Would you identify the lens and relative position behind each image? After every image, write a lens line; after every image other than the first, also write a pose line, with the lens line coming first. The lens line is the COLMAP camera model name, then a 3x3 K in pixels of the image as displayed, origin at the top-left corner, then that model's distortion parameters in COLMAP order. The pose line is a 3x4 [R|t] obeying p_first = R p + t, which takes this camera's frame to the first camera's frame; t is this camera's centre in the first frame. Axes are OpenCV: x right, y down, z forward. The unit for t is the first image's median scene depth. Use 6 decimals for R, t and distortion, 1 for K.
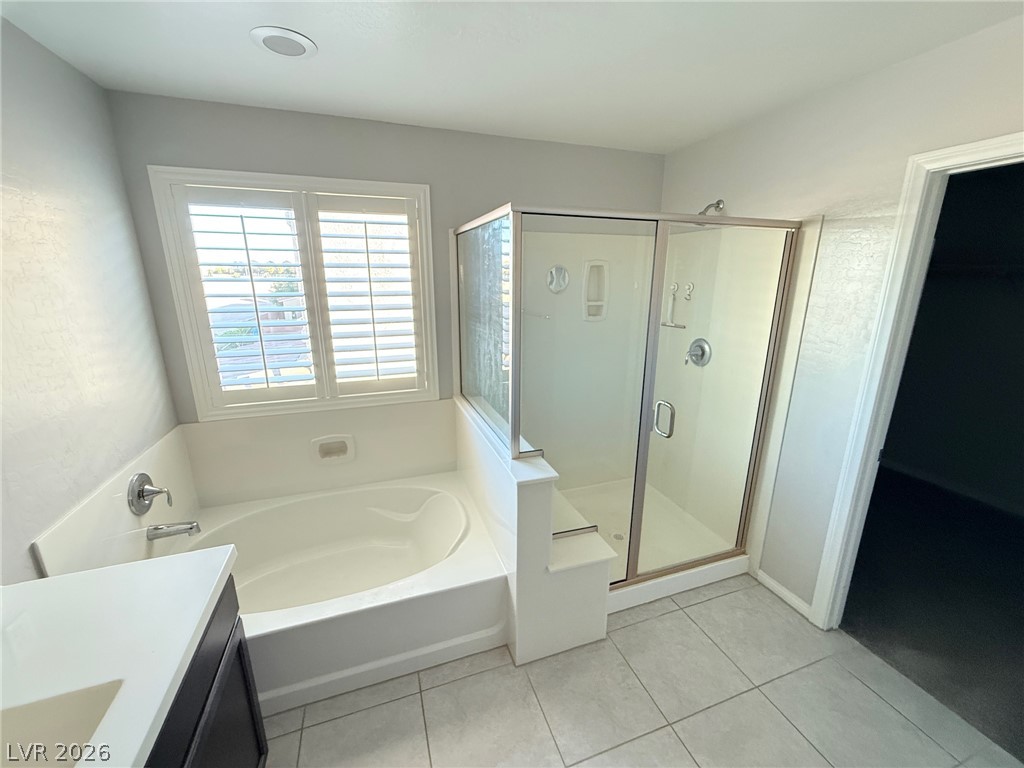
lens RADIAL K [[413.0, 0, 510.5], [0, 413.0, 384.2], [0, 0, 1]] dist [-0.000308, 0.000650]
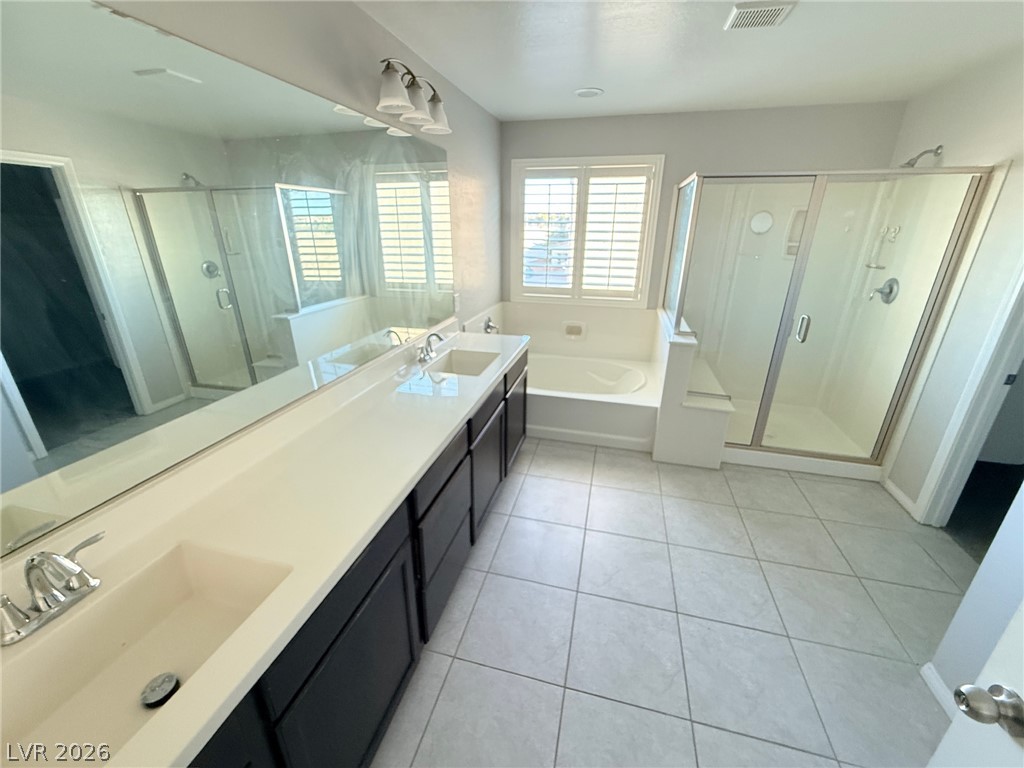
lens RADIAL K [[413.0, 0, 511.9], [0, 413.0, 383.9], [0, 0, 1]] dist [-0.000308, 0.000650]
pose [[0.832166, 0.202909, -0.516070, 0.284523], [-0.147108, 0.978083, 0.147351, 0.182780], [0.534658, -0.046703, 0.843777, -0.585481]]
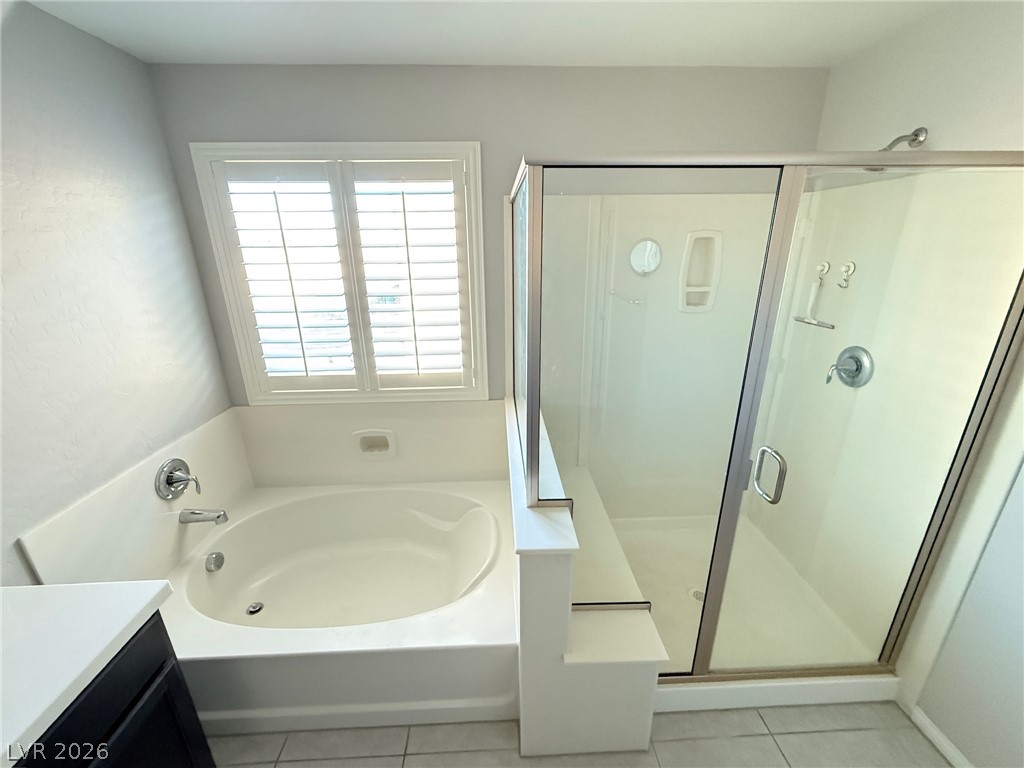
lens RADIAL K [[413.0, 0, 509.8], [0, 413.0, 384.4], [0, 0, 1]] dist [-0.000308, 0.000650]
pose [[0.956265, 0.081655, -0.280873, 0.133928], [-0.061860, 0.994981, 0.078650, -0.079907], [0.285886, -0.057835, 0.956517, 0.227376]]
